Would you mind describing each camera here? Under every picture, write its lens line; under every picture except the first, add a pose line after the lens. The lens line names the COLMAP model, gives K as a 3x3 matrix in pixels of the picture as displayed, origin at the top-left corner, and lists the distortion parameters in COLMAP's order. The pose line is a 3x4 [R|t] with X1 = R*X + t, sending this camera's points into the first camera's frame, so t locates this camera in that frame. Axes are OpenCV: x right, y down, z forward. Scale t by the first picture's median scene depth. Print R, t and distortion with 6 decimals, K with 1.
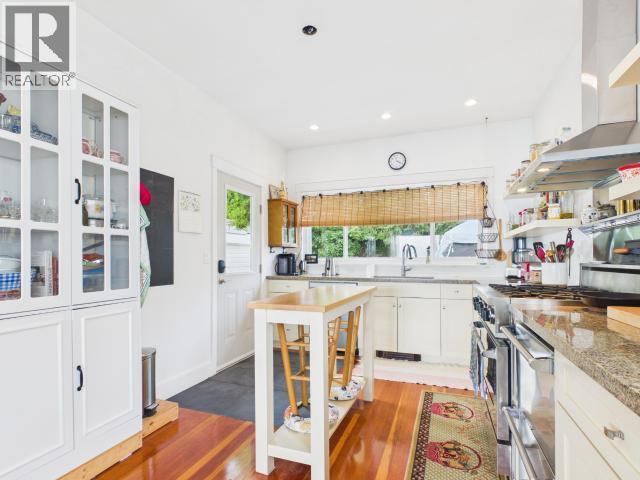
lens RADIAL K [[335.4, 0, 315.6], [0, 335.4, 258.4], [0, 0, 1]] dist [0.004616, 0.000160]
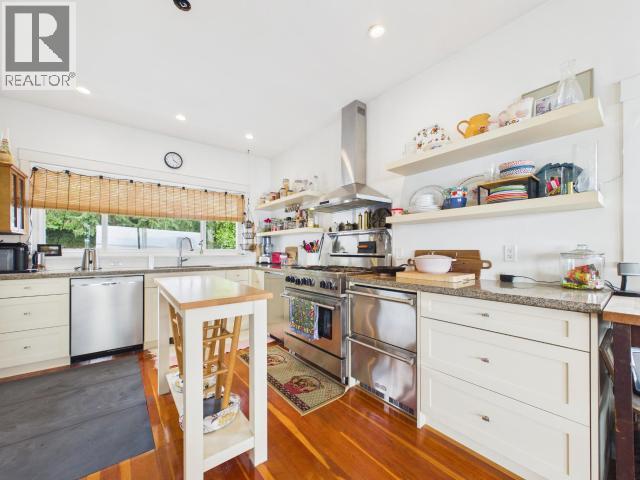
lens RADIAL K [[260.3, 0, 323.0], [0, 260.3, 249.9], [0, 0, 1]] dist [-0.001414, 0.000481]
pose [[0.507556, 0.004096, 0.861609, -0.233582], [-0.001932, 0.999992, -0.003616, 0.002048], [-0.861617, 0.000171, 0.507560, 0.156114]]
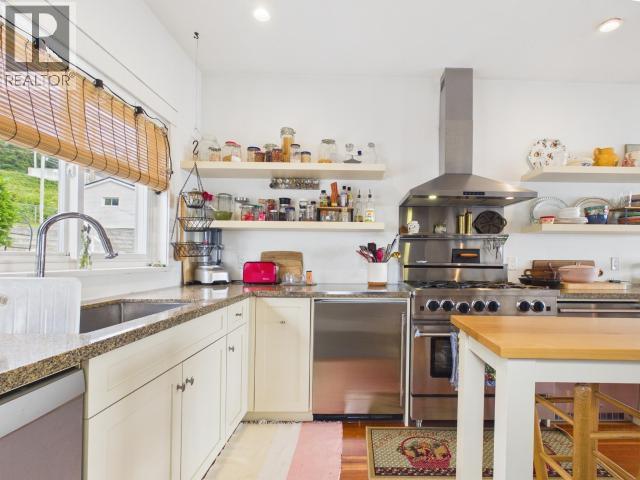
lens RADIAL K [[314.6, 0, 338.9], [0, 314.6, 257.9], [0, 0, 1]] dist [0.006613, 0.000372]
pose [[-0.371821, -0.003235, 0.928299, -0.120136], [-0.009693, 0.999953, -0.000398, -0.000612], [-0.928254, -0.009146, -0.371835, 0.844739]]
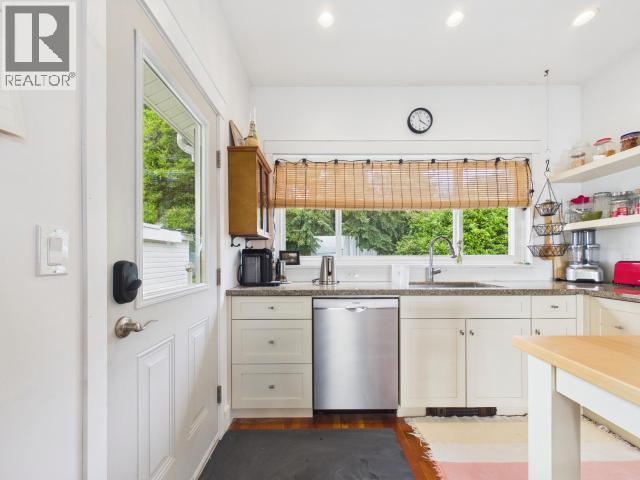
lens RADIAL K [[260.3, 0, 319.0], [0, 260.3, 257.9], [0, 0, 1]] dist [-0.001414, 0.000481]
pose [[0.932505, -0.000640, 0.361157, -0.157073], [0.000644, 1.000000, 0.000109, 0.002353], [-0.361157, 0.000131, 0.932505, 0.556775]]
